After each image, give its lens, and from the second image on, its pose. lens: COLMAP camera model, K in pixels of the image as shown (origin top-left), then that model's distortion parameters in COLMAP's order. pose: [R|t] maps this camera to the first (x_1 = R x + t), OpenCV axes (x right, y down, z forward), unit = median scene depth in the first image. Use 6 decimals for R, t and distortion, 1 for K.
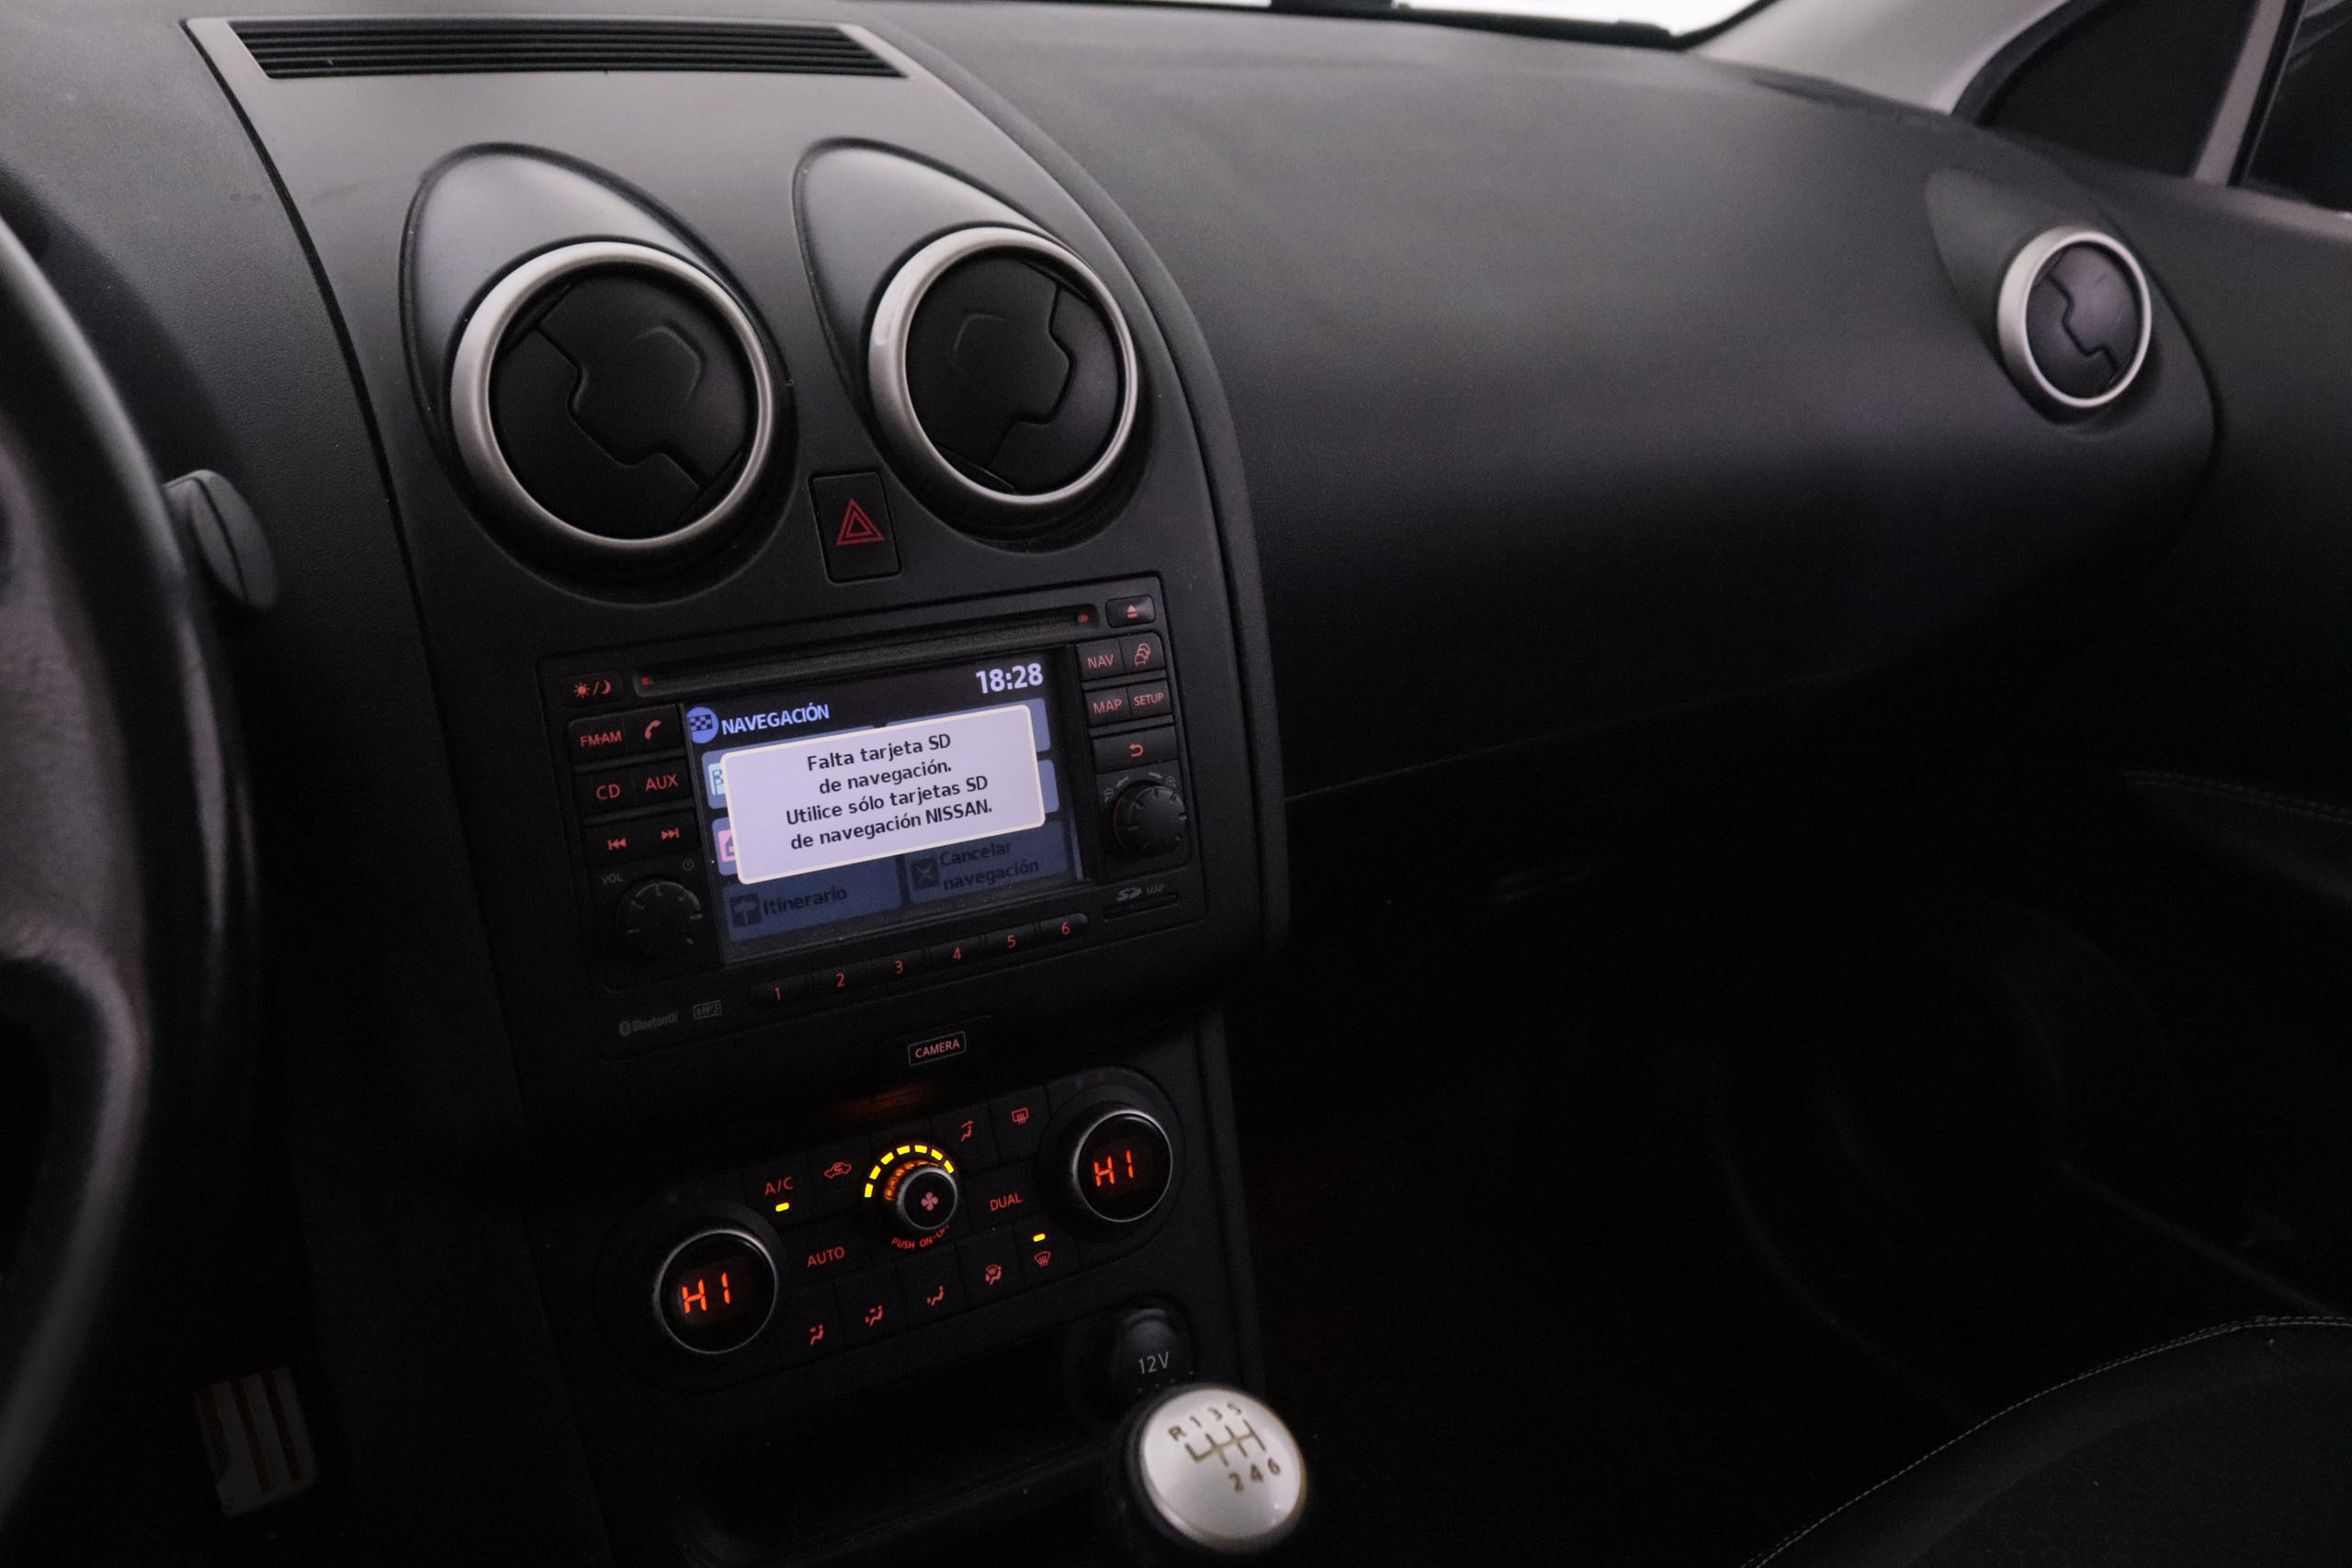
lens RADIAL K [[2098.7, 0, 1171.7], [0, 2098.7, 770.6], [0, 0, 1]] dist [-0.022425, -0.002482]
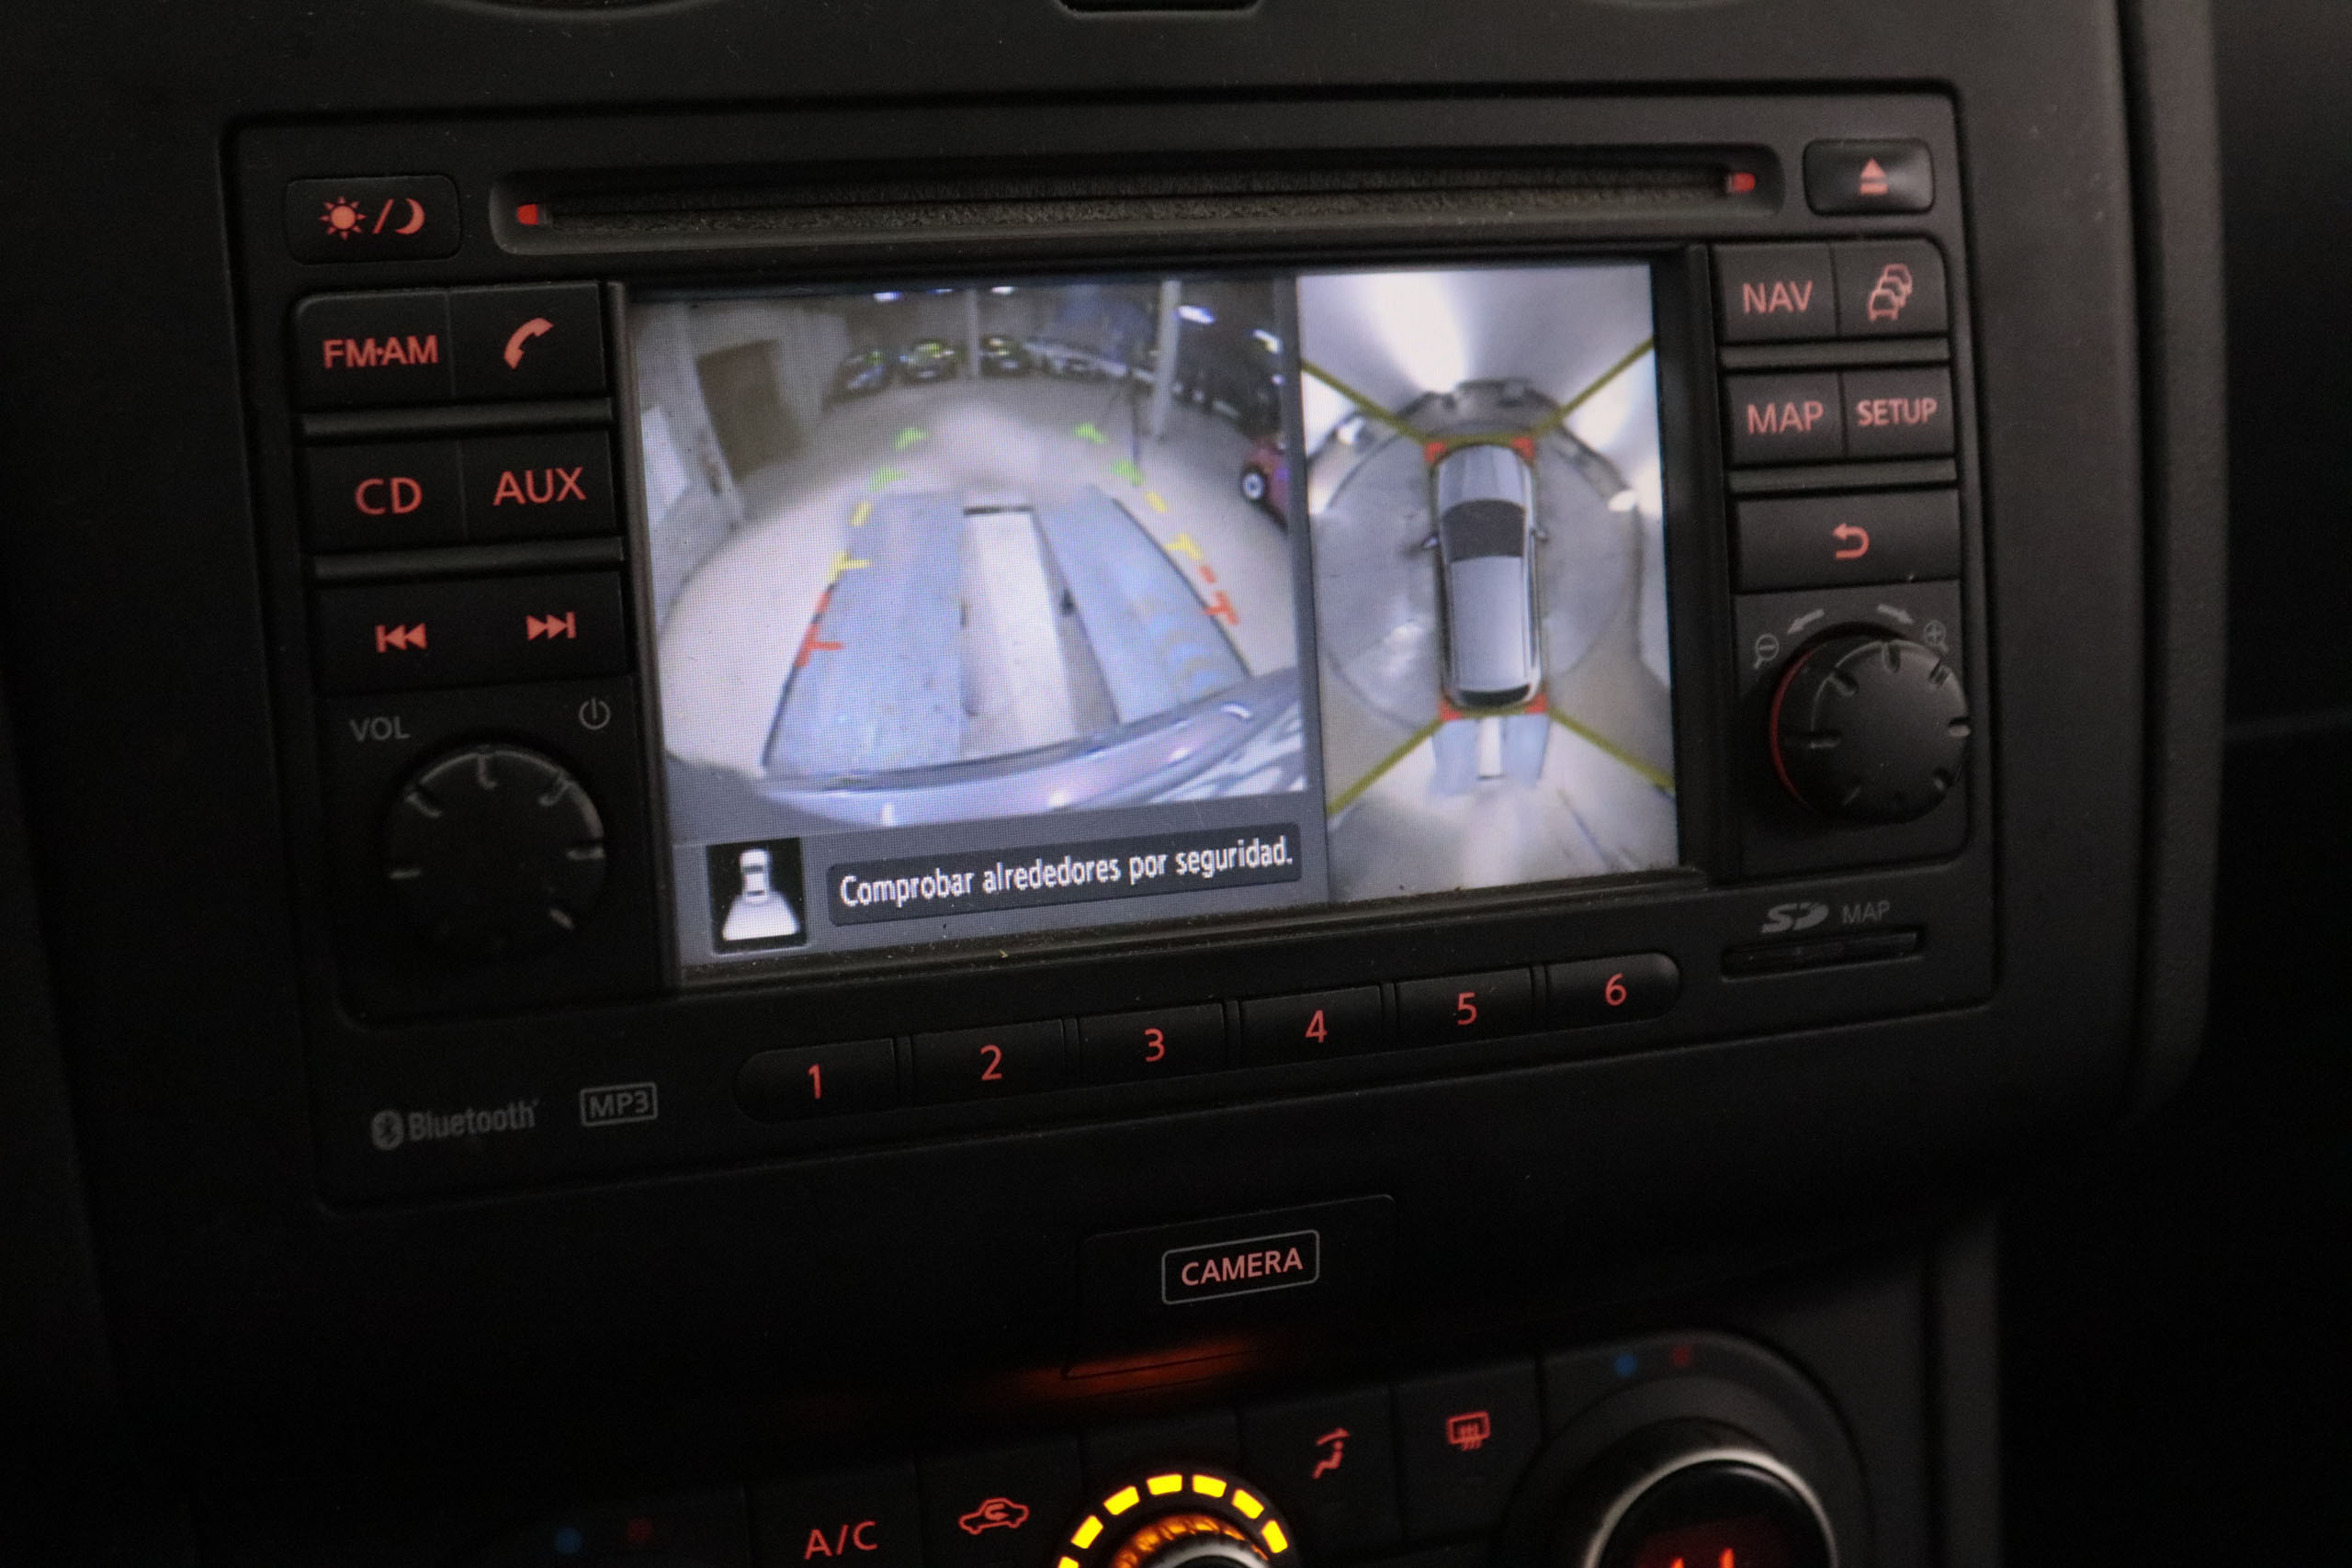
lens RADIAL K [[3019.5, 0, 1159.2], [0, 3019.5, 780.9], [0, 0, 1]] dist [-0.098887, 0.000000]
pose [[0.966277, 0.098235, -0.238032, -0.004290], [-0.091687, 0.995045, 0.038455, 0.023886], [0.240630, -0.015334, 0.970496, 0.447683]]
